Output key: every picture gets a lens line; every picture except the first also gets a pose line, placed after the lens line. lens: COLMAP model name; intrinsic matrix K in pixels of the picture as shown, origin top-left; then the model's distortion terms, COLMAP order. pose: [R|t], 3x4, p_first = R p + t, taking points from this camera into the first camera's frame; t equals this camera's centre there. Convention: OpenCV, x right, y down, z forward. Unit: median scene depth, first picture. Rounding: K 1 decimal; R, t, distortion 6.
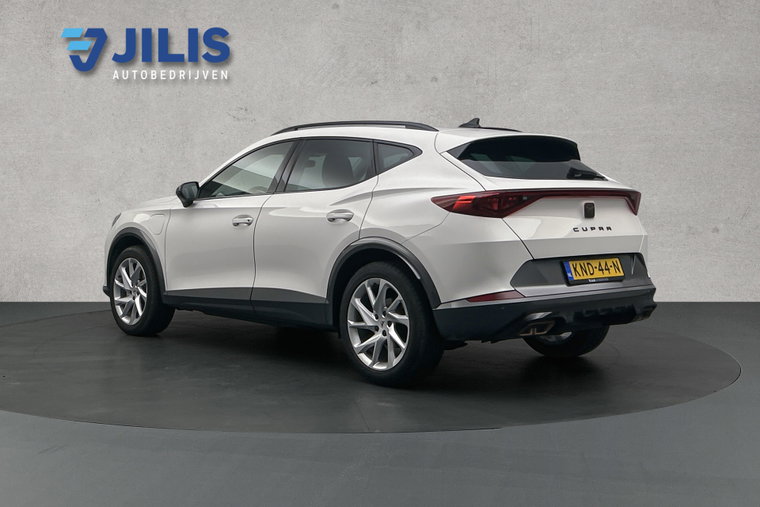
lens RADIAL K [[595.3, 0, 380.2], [0, 595.3, 254.0], [0, 0, 1]] dist [-0.002954, 0.004384]
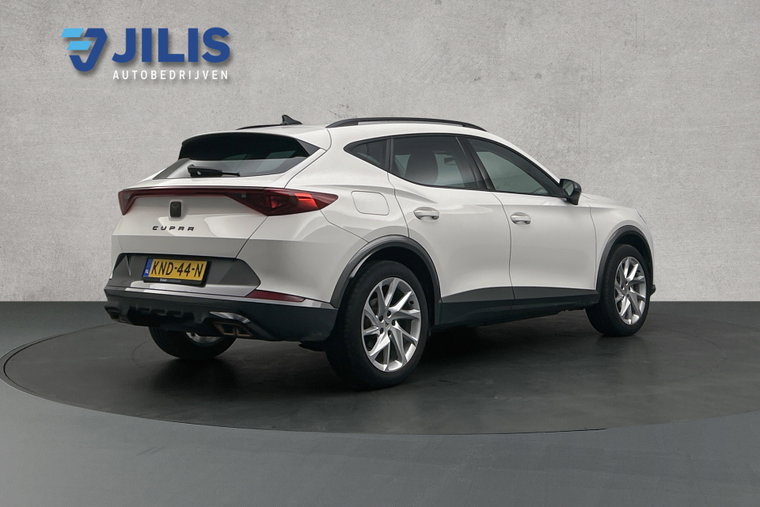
lens RADIAL K [[595.3, 0, 379.9], [0, 595.3, 253.9], [0, 0, 1]] dist [-0.002954, 0.004384]
pose [[1.000000, 0.000009, -0.000439, -0.171175], [-0.000009, 1.000000, 0.000069, 0.001778], [0.000439, -0.000069, 1.000000, 0.012908]]
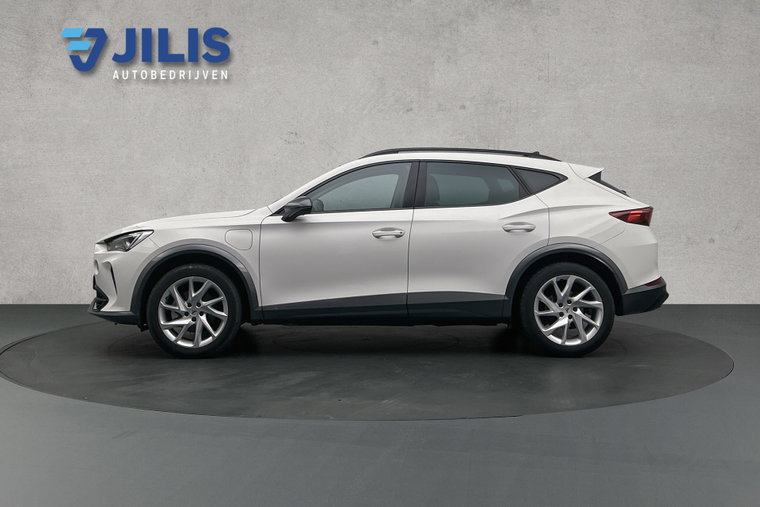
lens RADIAL K [[595.3, 0, 380.1], [0, 595.3, 254.1], [0, 0, 1]] dist [-0.002954, 0.004384]
pose [[1.000000, 0.000030, -0.000225, -0.065603], [-0.000030, 1.000000, 0.000236, -0.014761], [0.000225, -0.000236, 1.000000, -0.130040]]
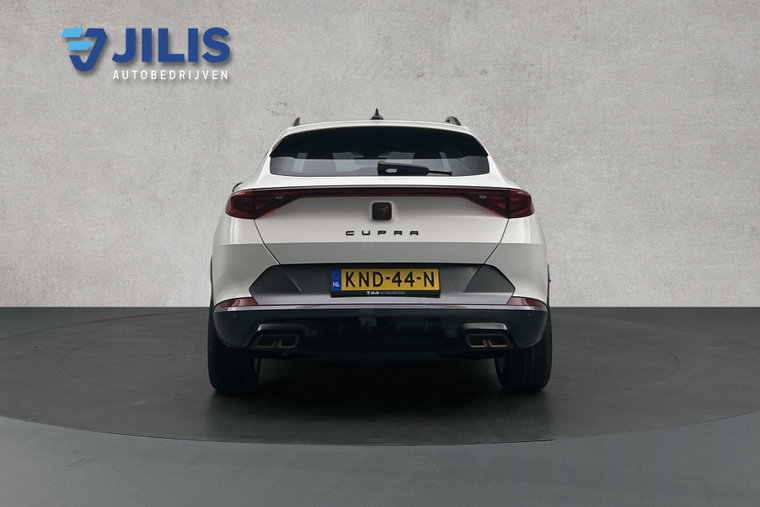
lens RADIAL K [[595.3, 0, 380.0], [0, 595.3, 253.5], [0, 0, 1]] dist [-0.002954, 0.004384]
pose [[1.000000, -0.000014, -0.000267, -0.074362], [0.000013, 1.000000, -0.000596, -0.004028], [0.000267, 0.000596, 1.000000, 0.052352]]
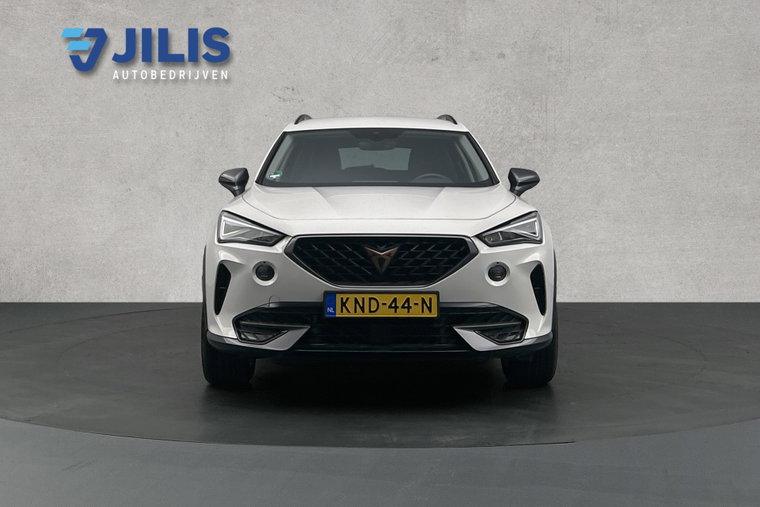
lens RADIAL K [[595.3, 0, 380.0], [0, 595.3, 253.9], [0, 0, 1]] dist [-0.002954, 0.004384]
pose [[1.000000, 0.000019, -0.000346, -0.093031], [-0.000019, 1.000000, 0.000002, 0.007076], [0.000346, -0.000002, 1.000000, 0.097749]]
